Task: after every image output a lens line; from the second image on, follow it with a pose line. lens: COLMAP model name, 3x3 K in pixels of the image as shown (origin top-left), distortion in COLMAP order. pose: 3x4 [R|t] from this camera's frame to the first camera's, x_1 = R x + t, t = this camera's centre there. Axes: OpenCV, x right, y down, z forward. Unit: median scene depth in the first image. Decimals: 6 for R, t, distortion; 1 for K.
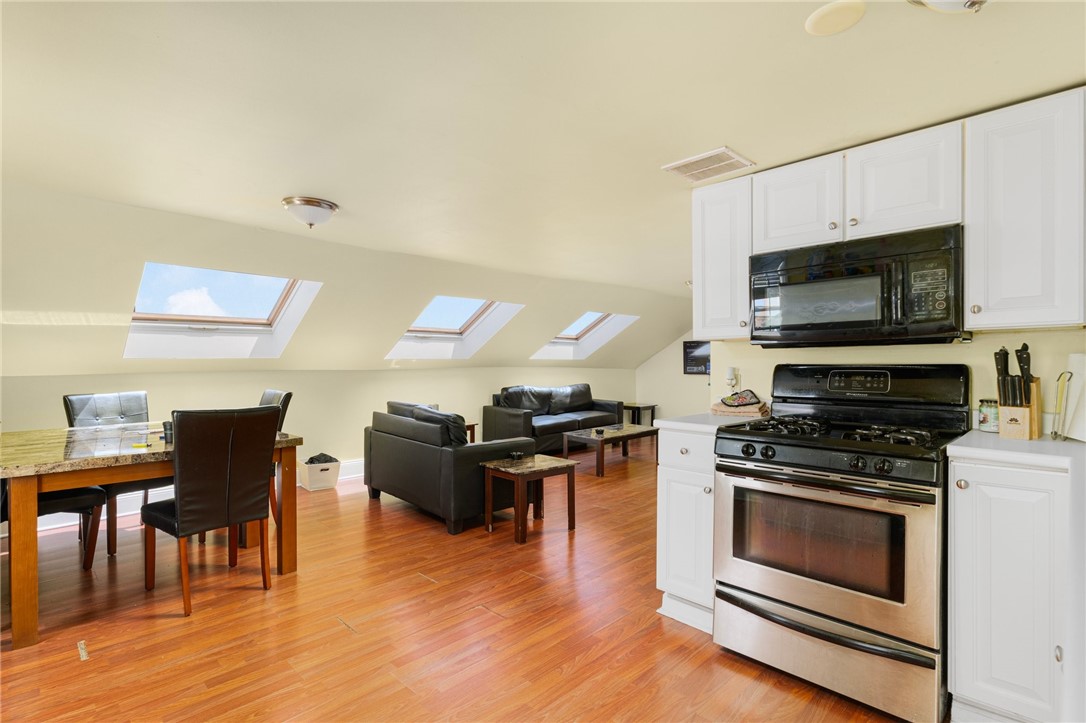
lens RADIAL K [[522.8, 0, 543.7], [0, 522.8, 366.6], [0, 0, 1]] dist [-0.001306, 0.001531]
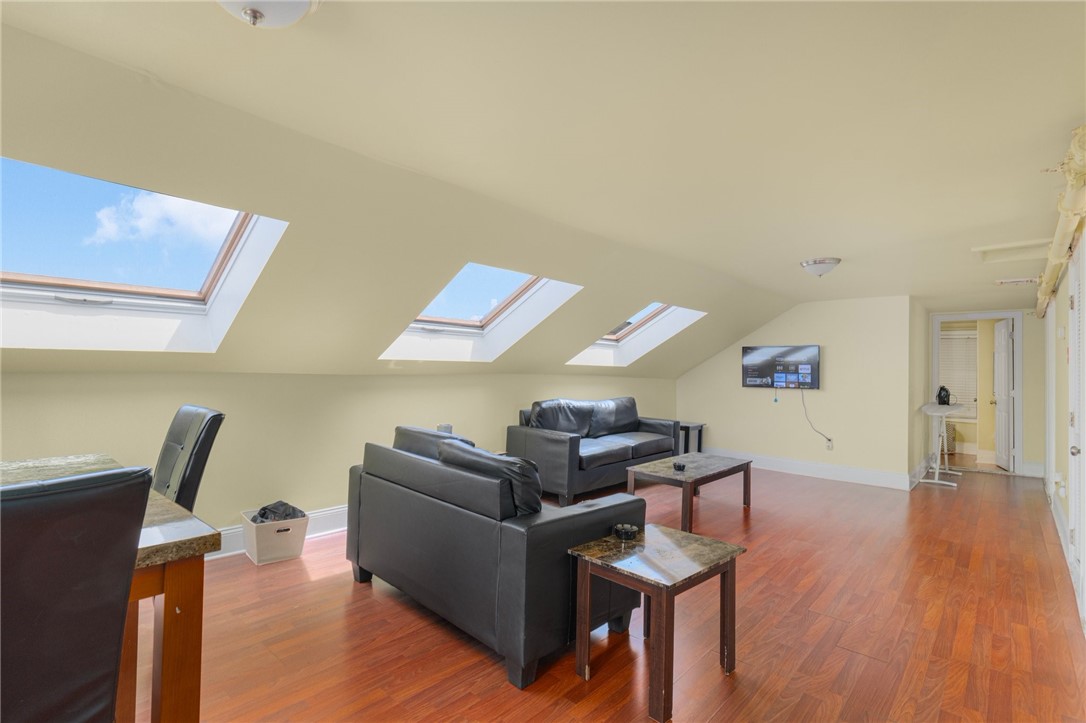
lens RADIAL K [[522.0, 0, 541.3], [0, 522.0, 355.9], [0, 0, 1]] dist [-0.002973, 0.001939]
pose [[0.998867, 0.021290, 0.042558, -0.107790], [-0.019834, 0.999213, -0.034359, 0.000567], [-0.043256, 0.033476, 0.998503, 0.271733]]
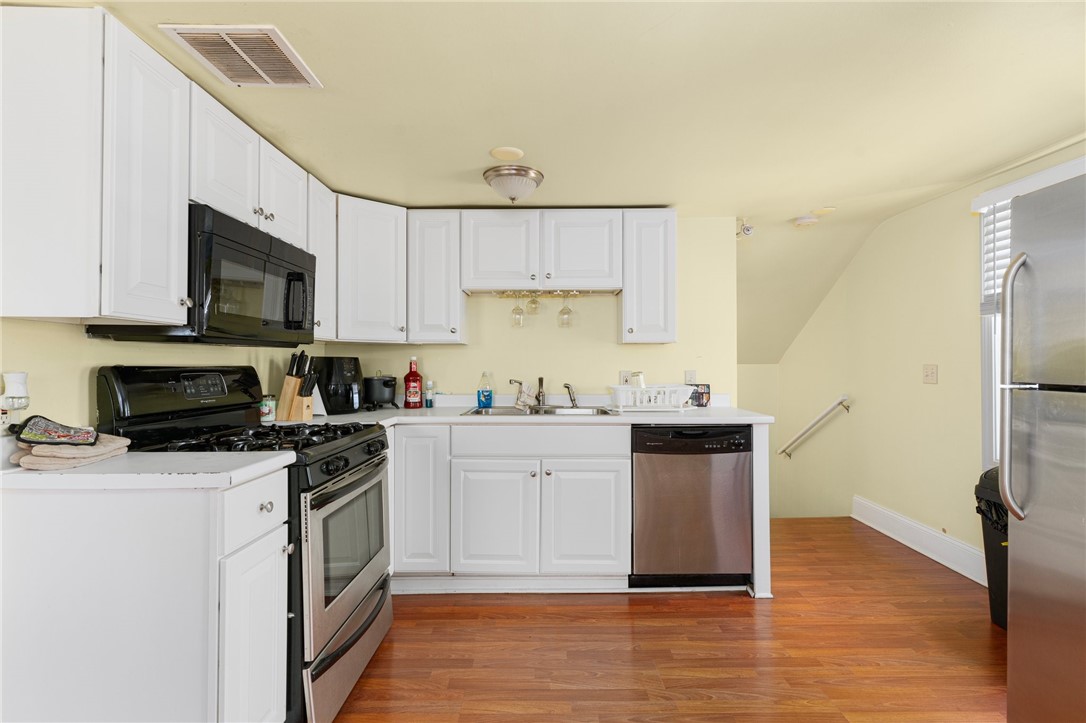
lens RADIAL K [[522.8, 0, 547.0], [0, 522.8, 361.2], [0, 0, 1]] dist [-0.001306, 0.001531]
pose [[-0.696511, 0.023276, 0.717169, -0.462080], [0.018002, 0.999726, -0.014963, 0.012857], [-0.717321, 0.002488, -0.696739, 1.366658]]
